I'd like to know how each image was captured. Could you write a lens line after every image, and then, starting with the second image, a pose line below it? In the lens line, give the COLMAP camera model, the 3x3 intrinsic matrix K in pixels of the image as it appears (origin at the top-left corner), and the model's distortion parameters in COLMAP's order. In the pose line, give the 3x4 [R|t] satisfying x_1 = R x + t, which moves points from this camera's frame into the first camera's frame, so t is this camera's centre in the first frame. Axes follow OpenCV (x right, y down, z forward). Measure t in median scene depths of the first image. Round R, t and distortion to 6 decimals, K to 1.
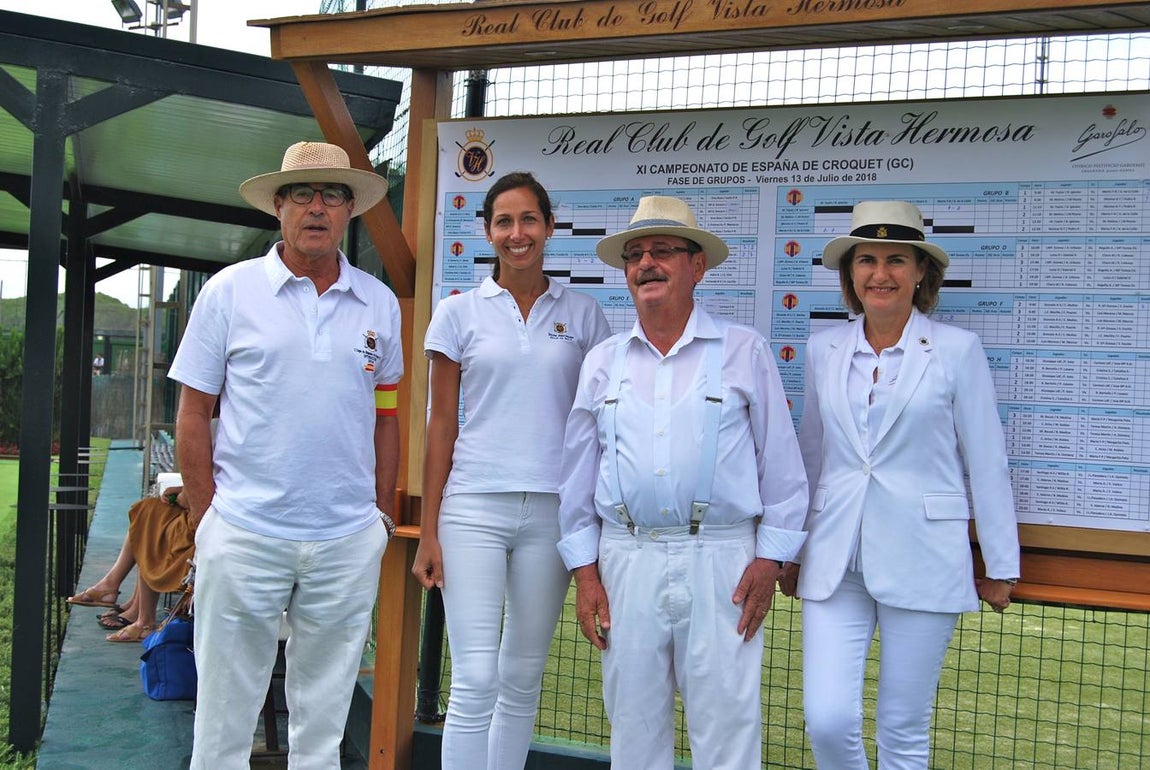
lens RADIAL K [[1294.1, 0, 575.0], [0, 1294.1, 385.0], [0, 0, 1]] dist [0.039335, -0.004828]
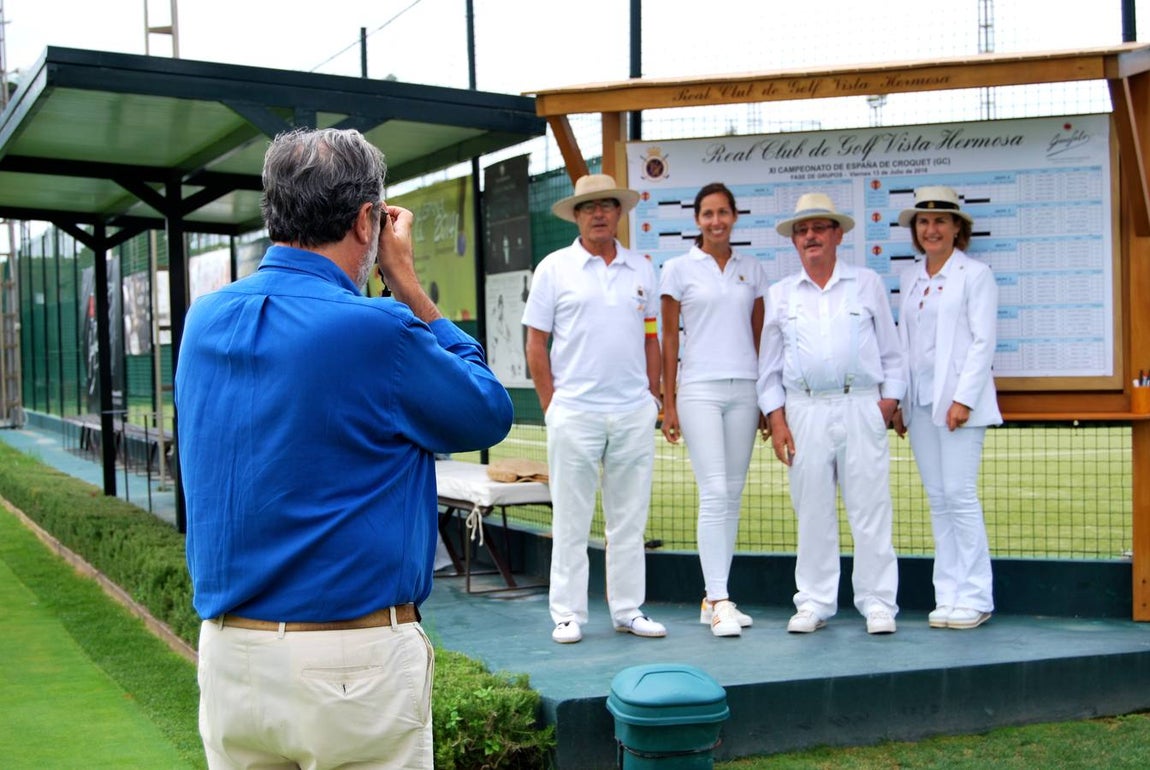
lens RADIAL K [[1294.1, 0, 575.0], [0, 1294.1, 385.0], [0, 0, 1]] dist [0.039335, -0.004828]
pose [[0.994388, -0.071515, 0.077969, -0.353913], [0.066869, 0.995917, 0.060648, -0.020935], [-0.081987, -0.055094, 0.995109, -0.598890]]
